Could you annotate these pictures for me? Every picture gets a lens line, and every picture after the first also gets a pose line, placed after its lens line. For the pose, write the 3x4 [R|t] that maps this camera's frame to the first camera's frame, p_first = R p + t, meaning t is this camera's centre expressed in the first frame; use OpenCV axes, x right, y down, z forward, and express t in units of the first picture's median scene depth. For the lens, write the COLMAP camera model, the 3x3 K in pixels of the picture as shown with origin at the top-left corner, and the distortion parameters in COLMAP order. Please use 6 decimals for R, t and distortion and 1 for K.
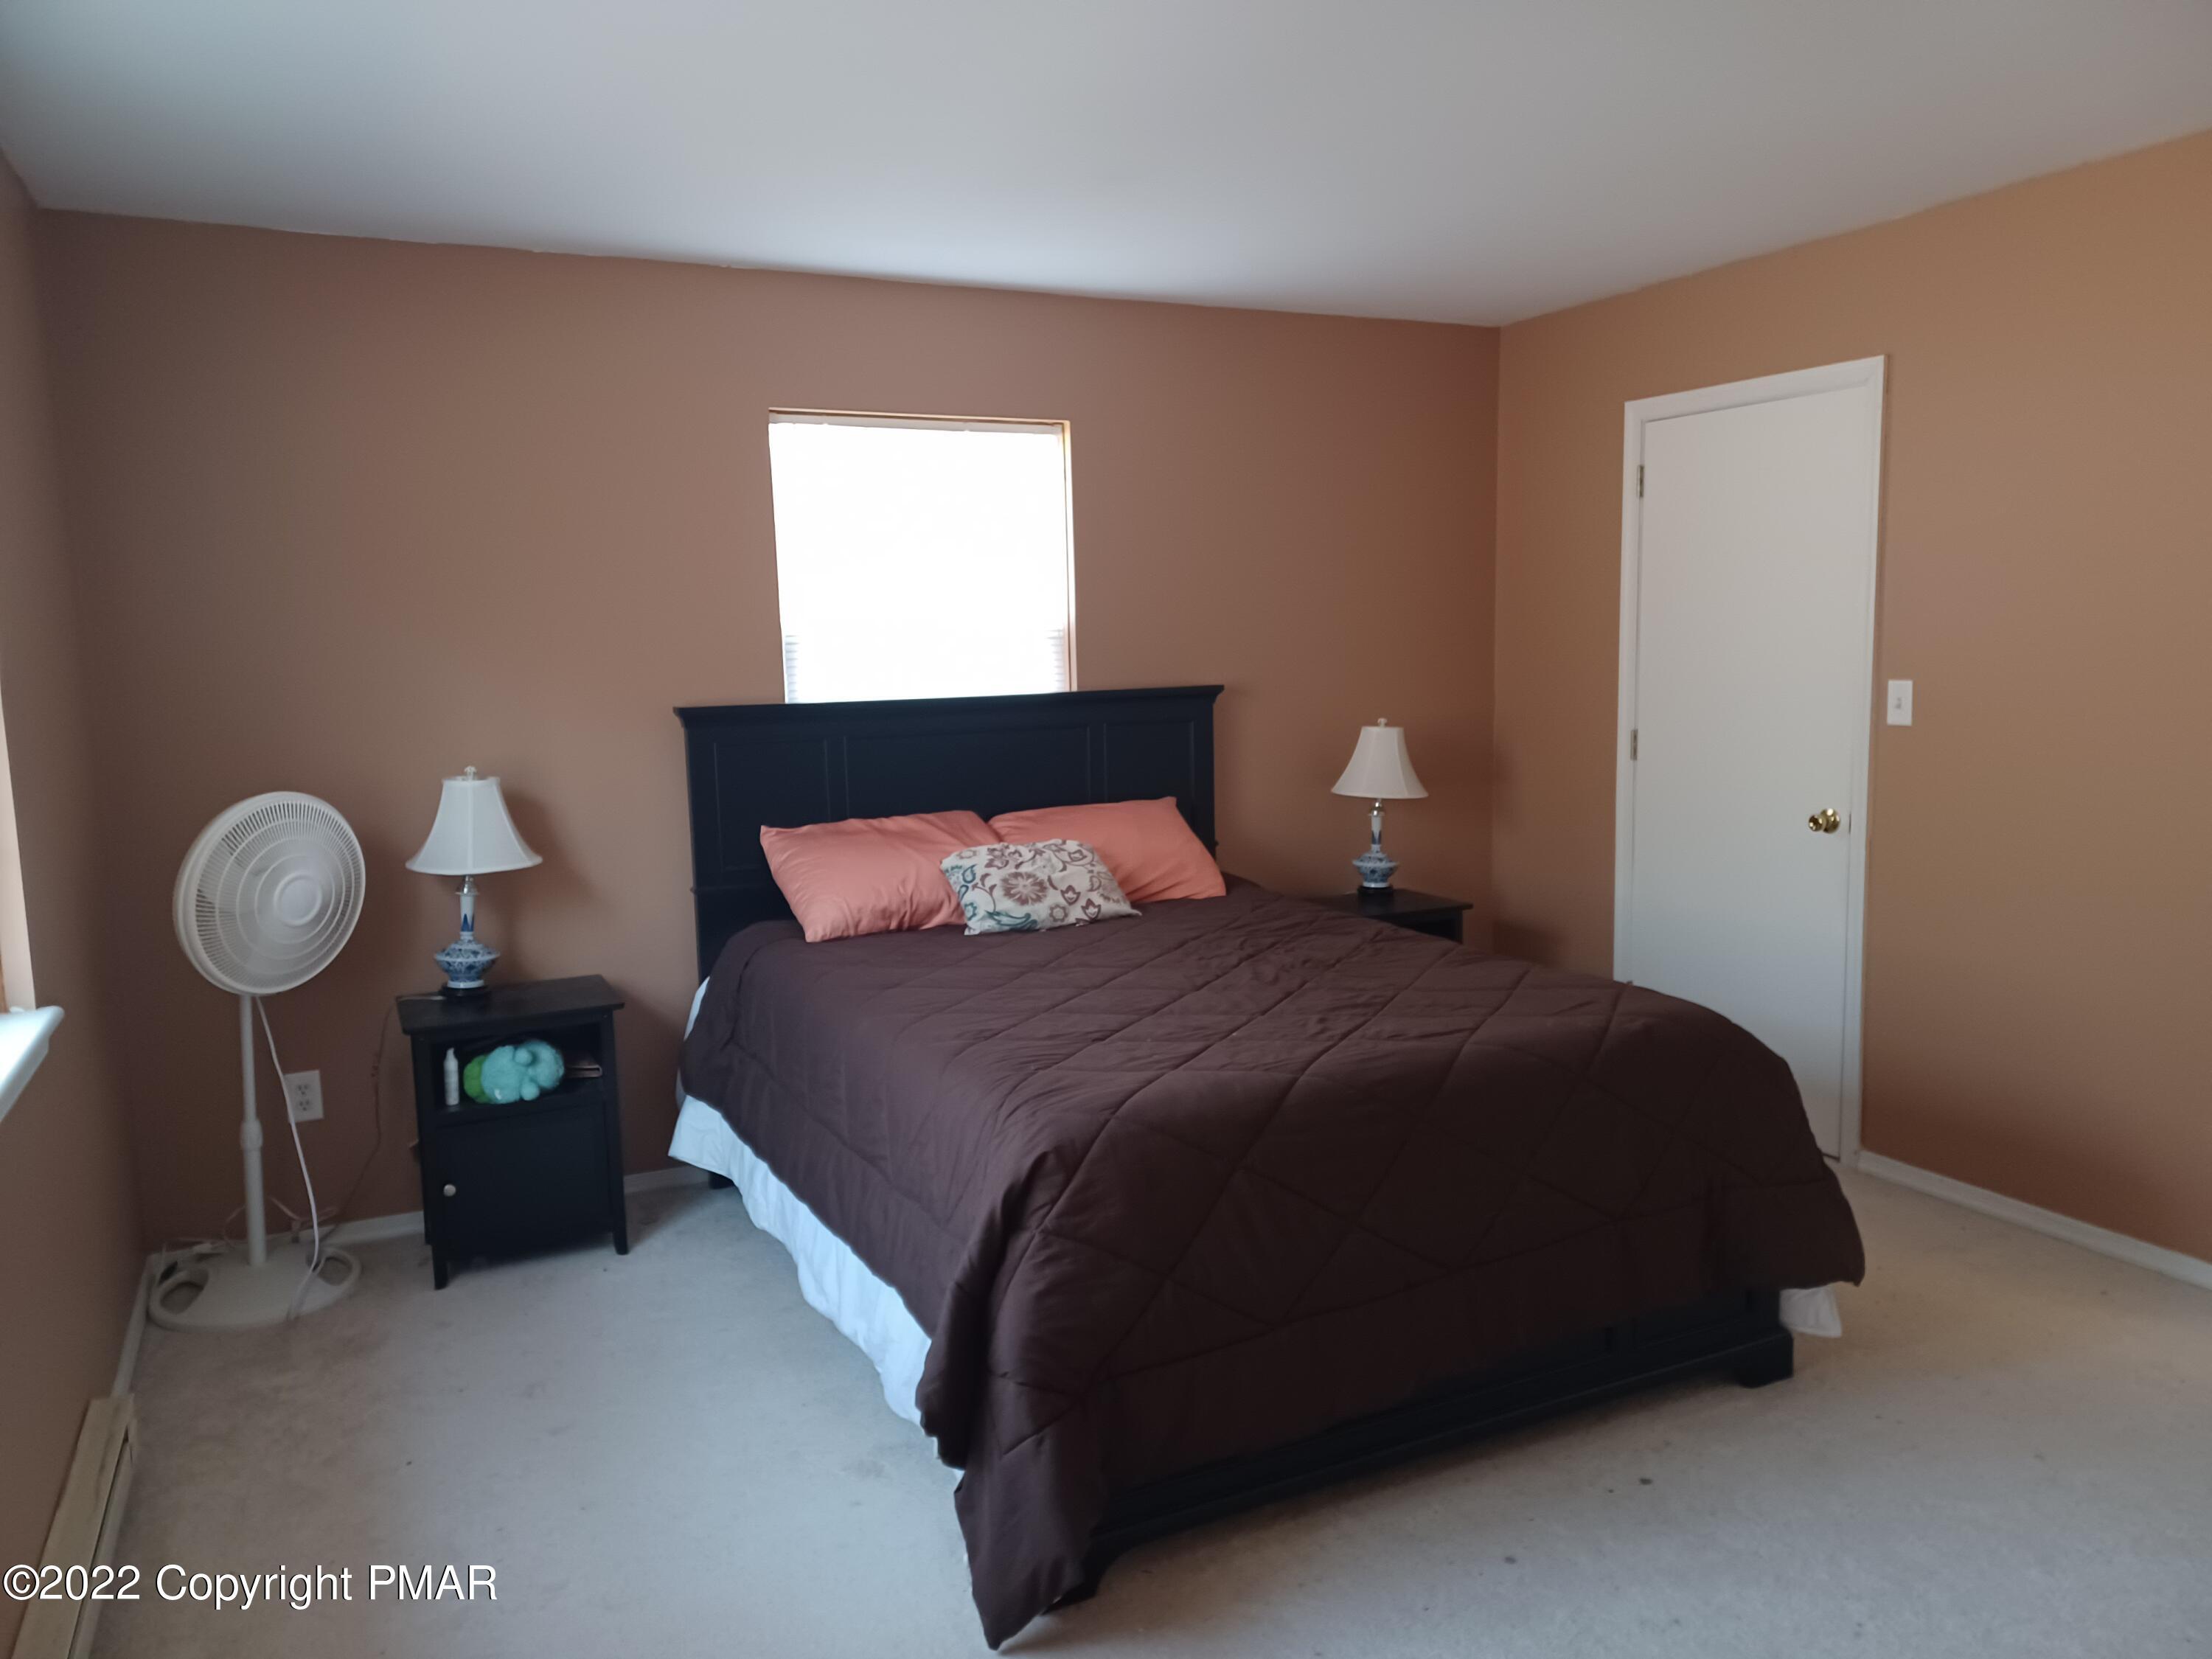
lens RADIAL K [[1596.8, 0, 1107.0], [0, 1596.8, 824.0], [0, 0, 1]] dist [0.059387, -0.041921]
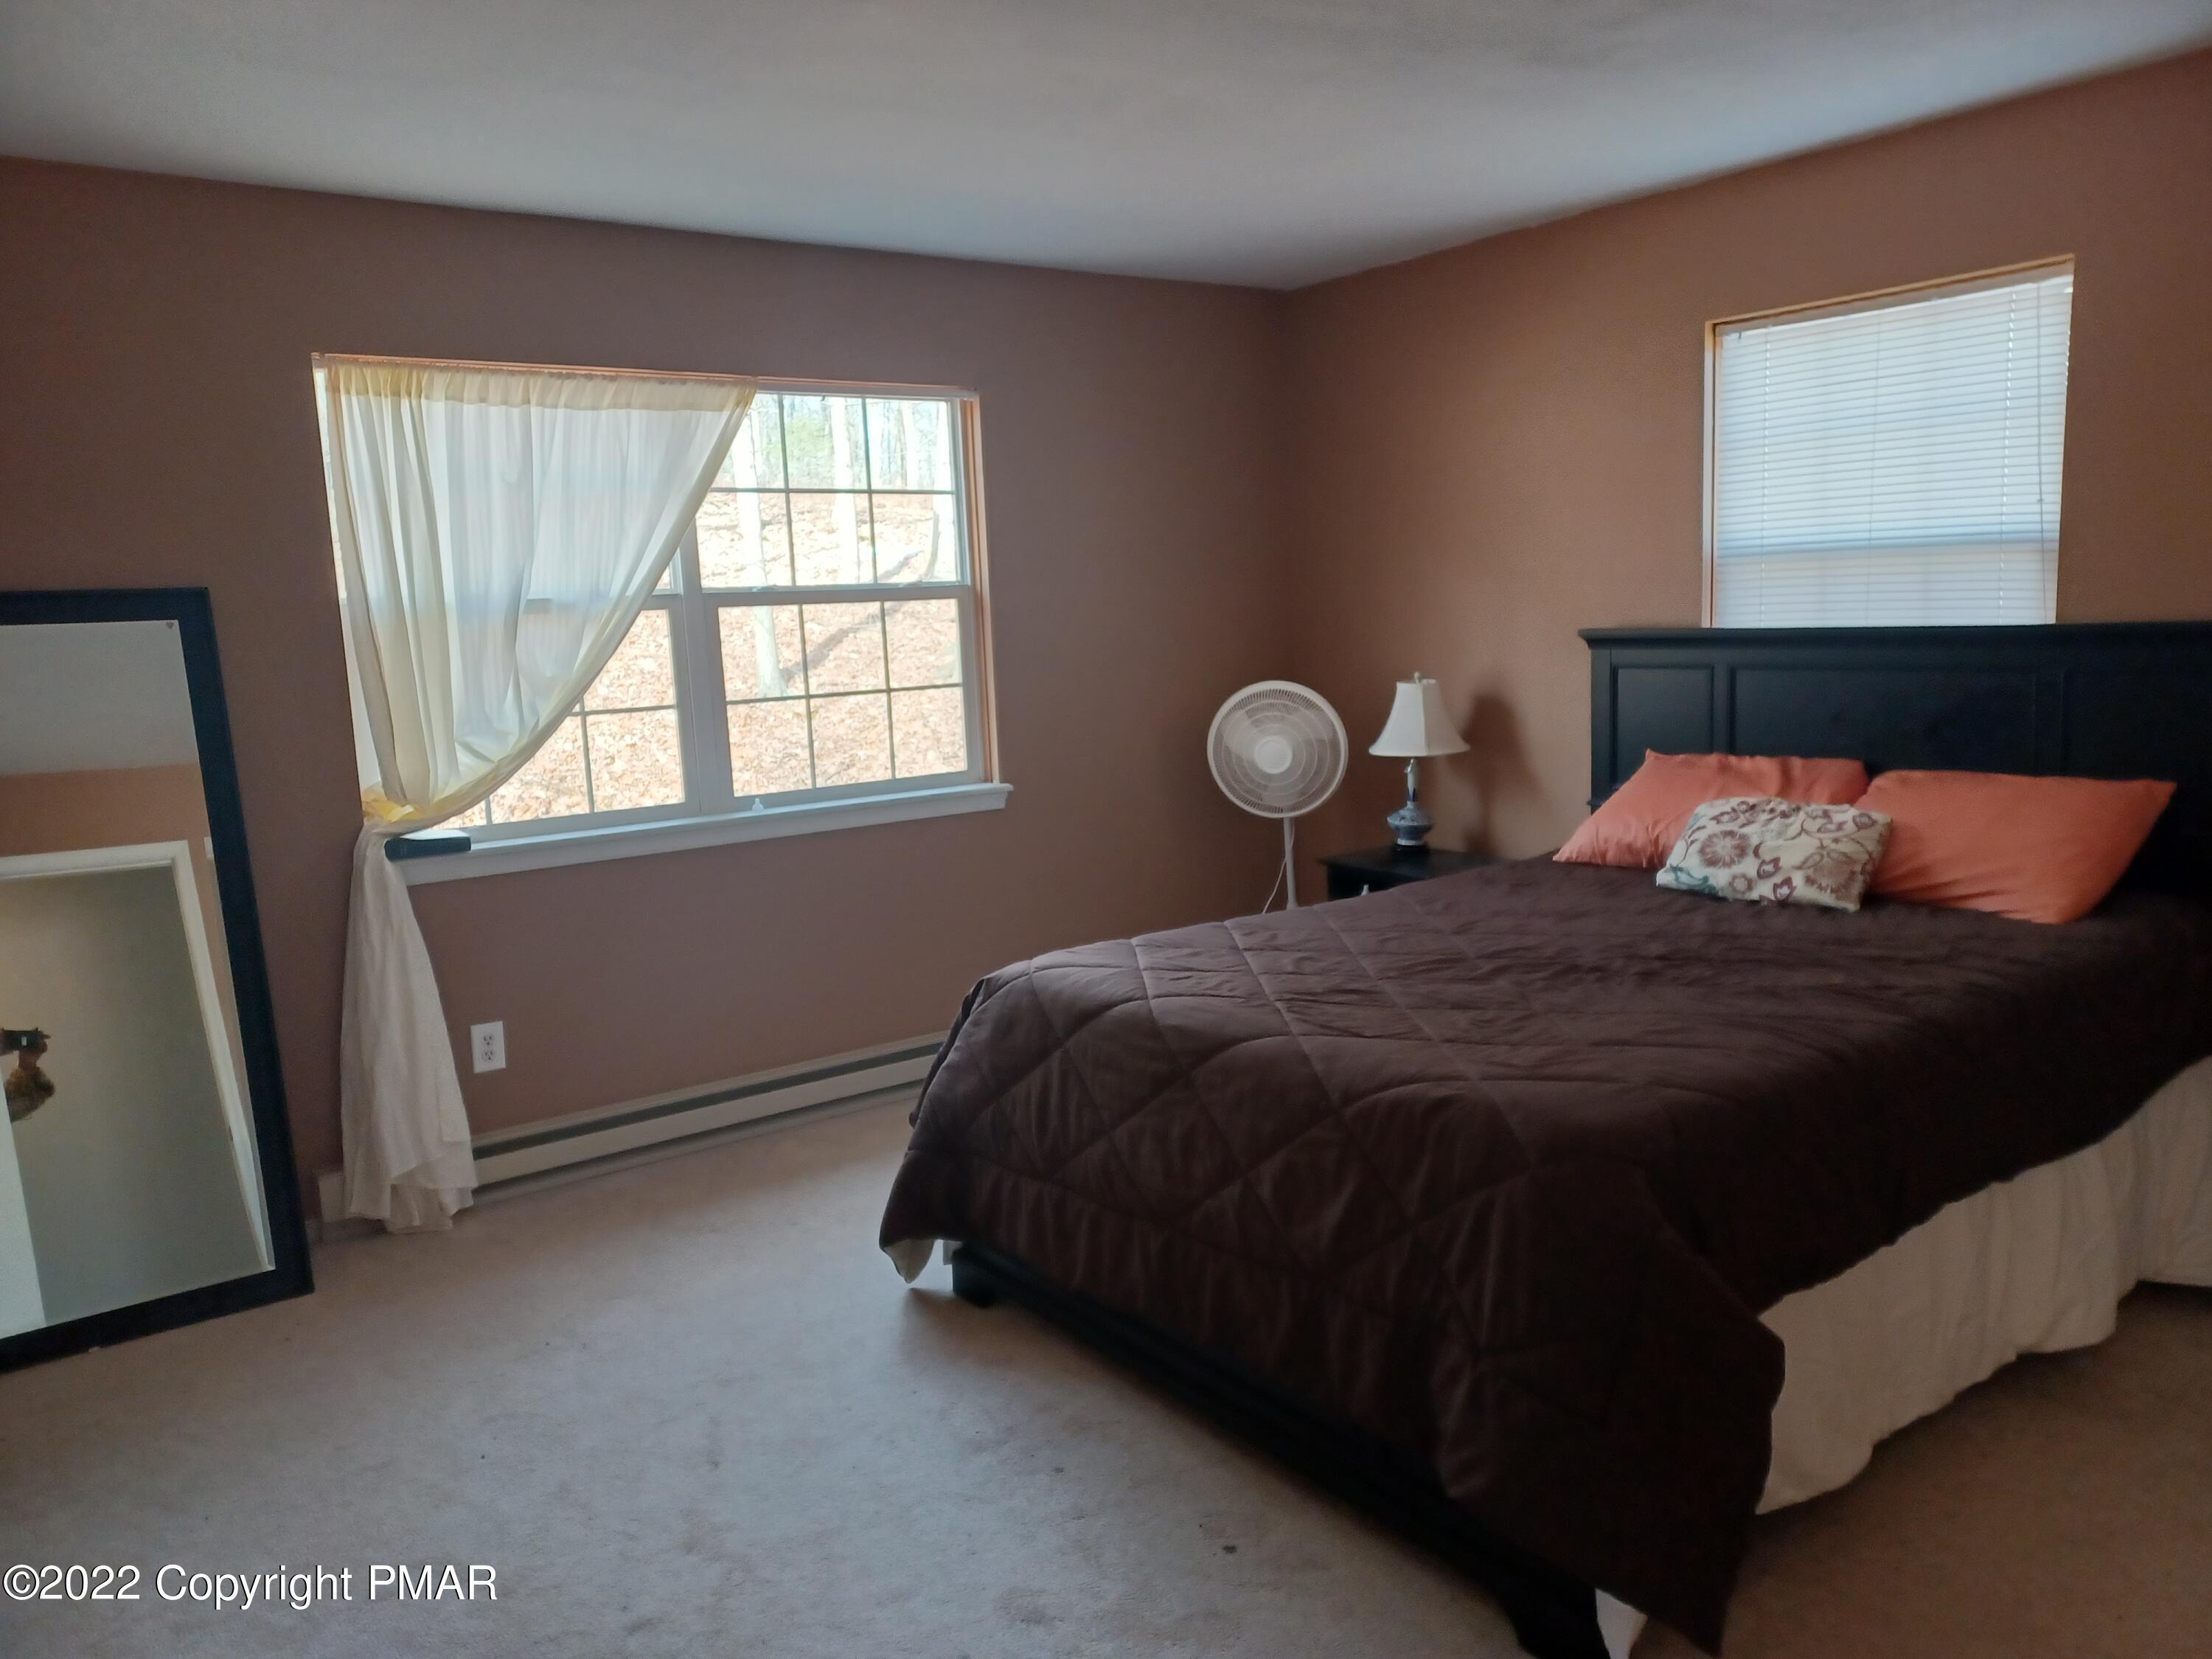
lens RADIAL K [[1596.8, 0, 1082.6], [0, 1596.8, 827.2], [0, 0, 1]] dist [0.059387, -0.041921]
pose [[0.141223, 0.151171, -0.978368, 0.757493], [-0.092660, 0.985952, 0.138968, -0.061273], [0.985632, 0.071030, 0.153247, 0.517874]]
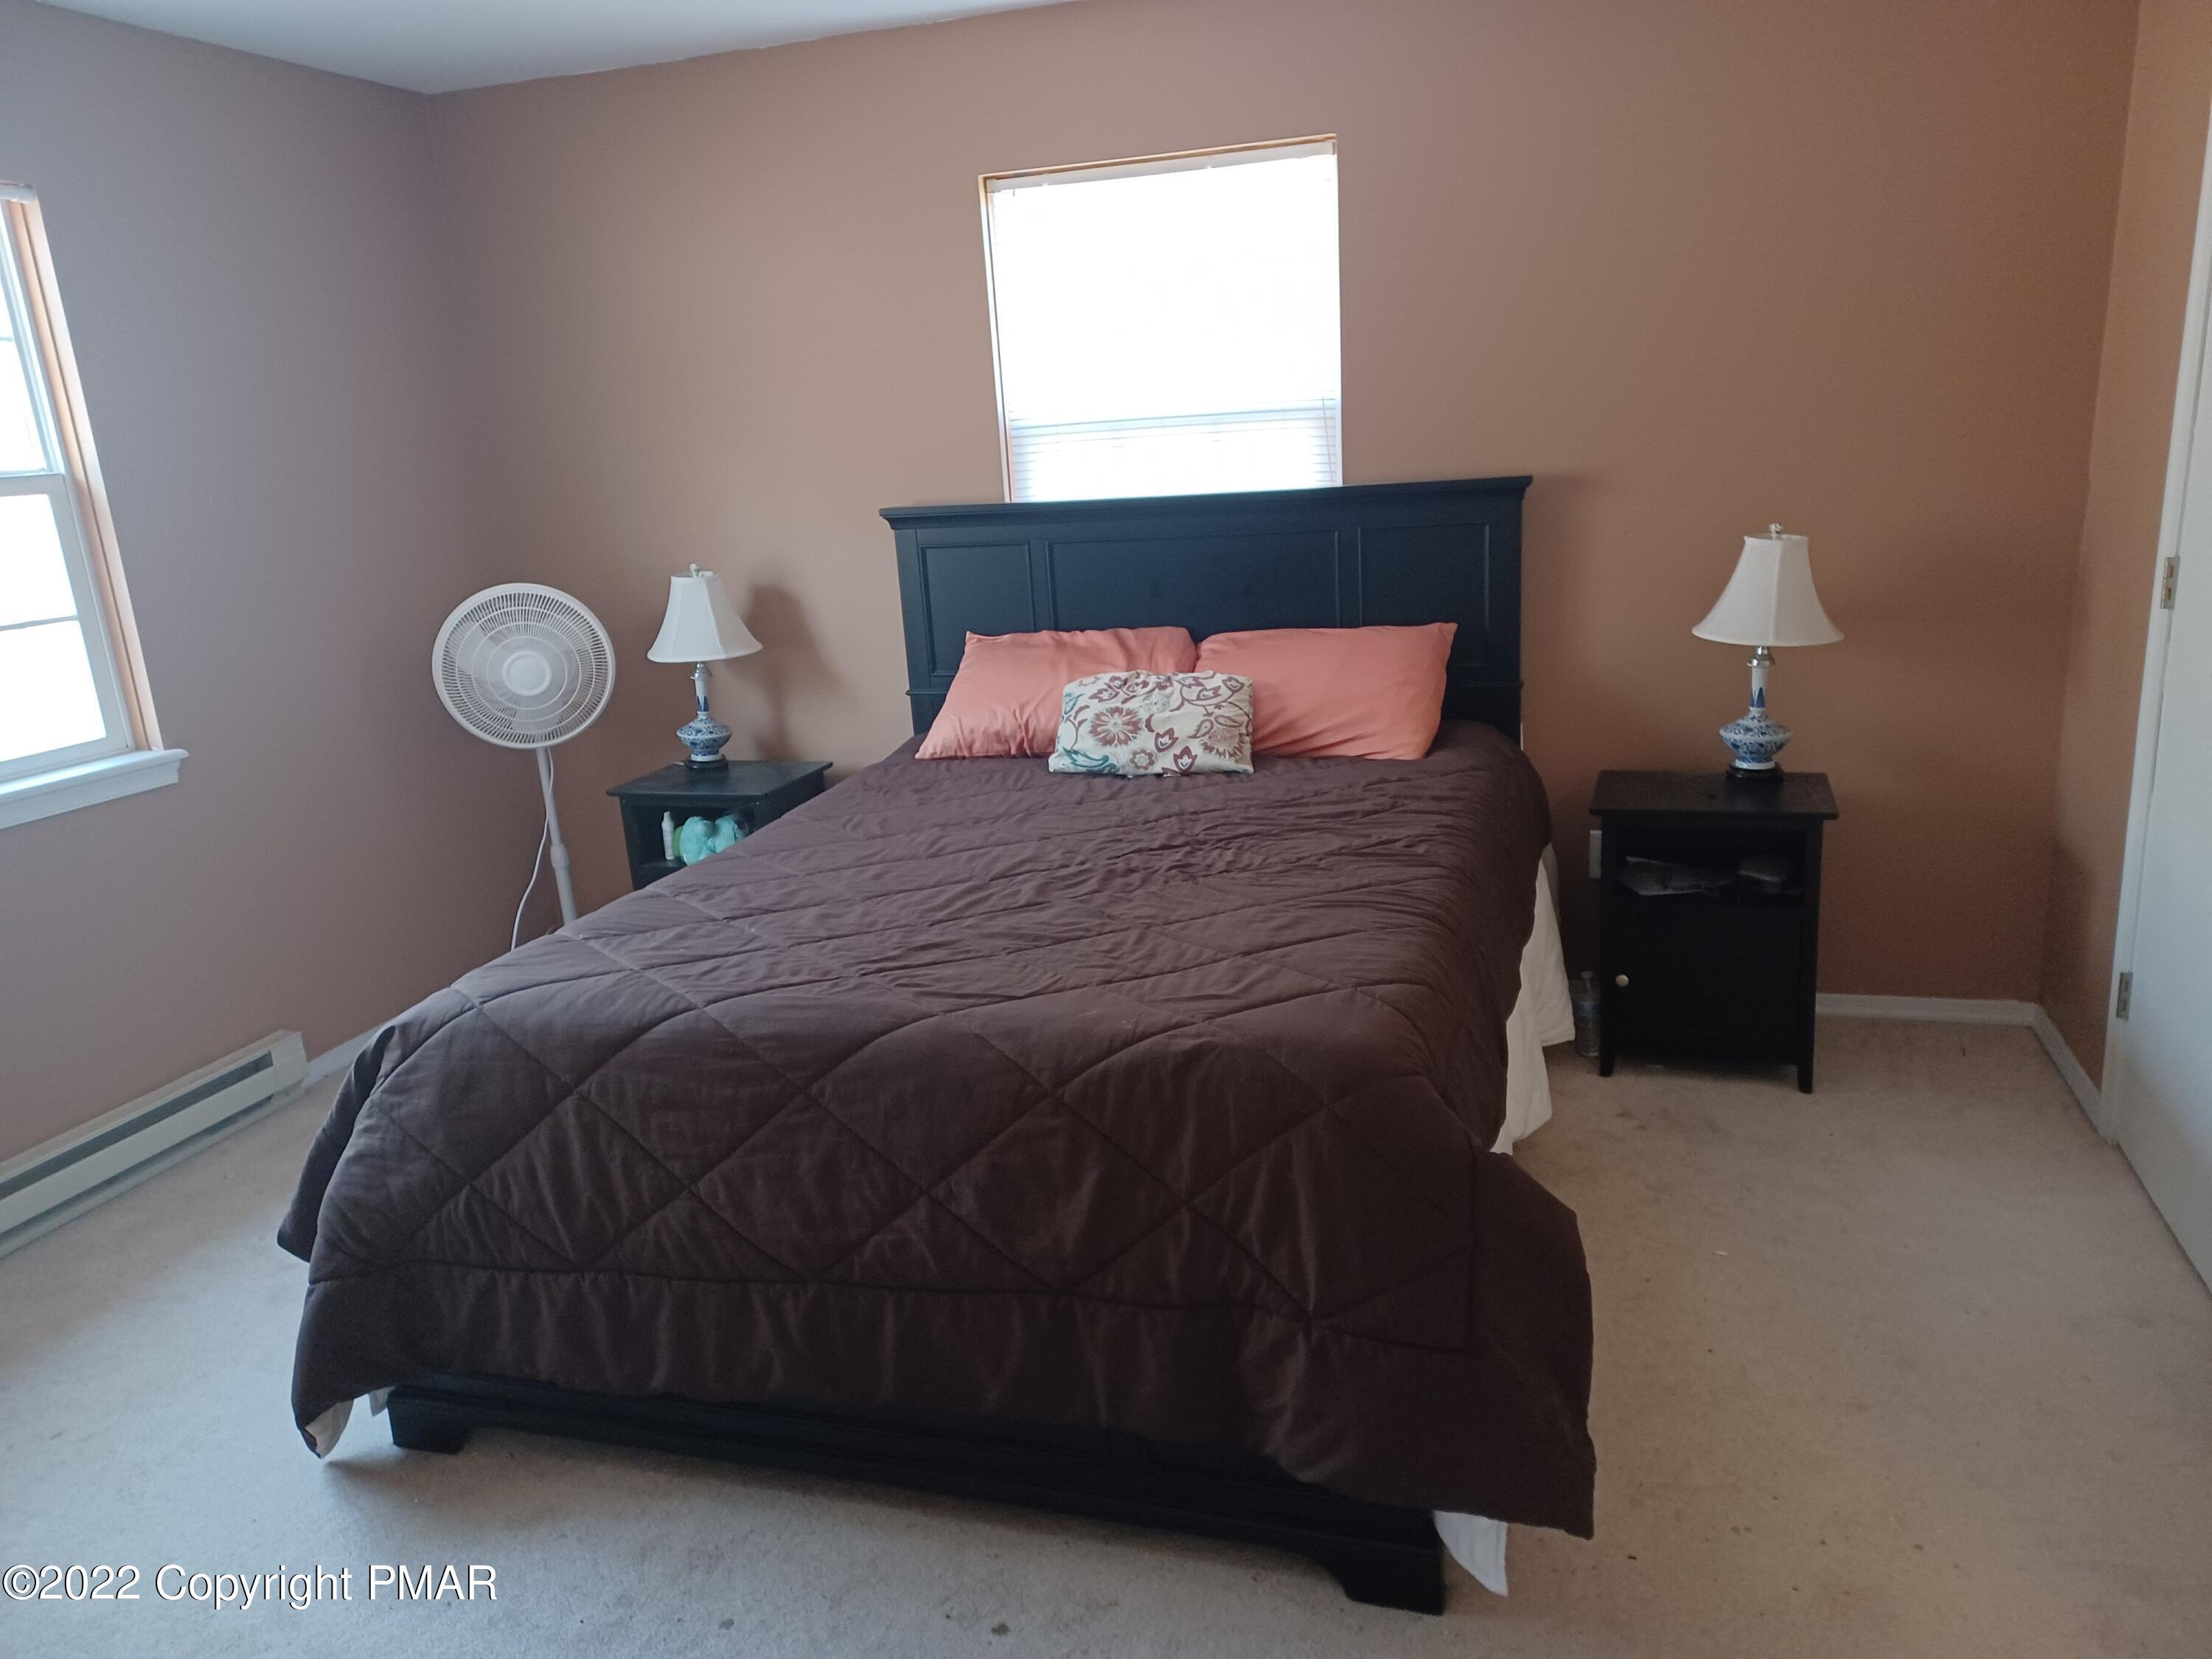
lens RADIAL K [[1596.8, 0, 1094.7], [0, 1596.8, 849.7], [0, 0, 1]] dist [0.059387, -0.041921]
pose [[0.702430, 0.159443, -0.693665, 0.554713], [-0.044243, 0.982482, 0.181028, -0.050851], [0.710377, -0.096470, 0.697179, 0.377581]]
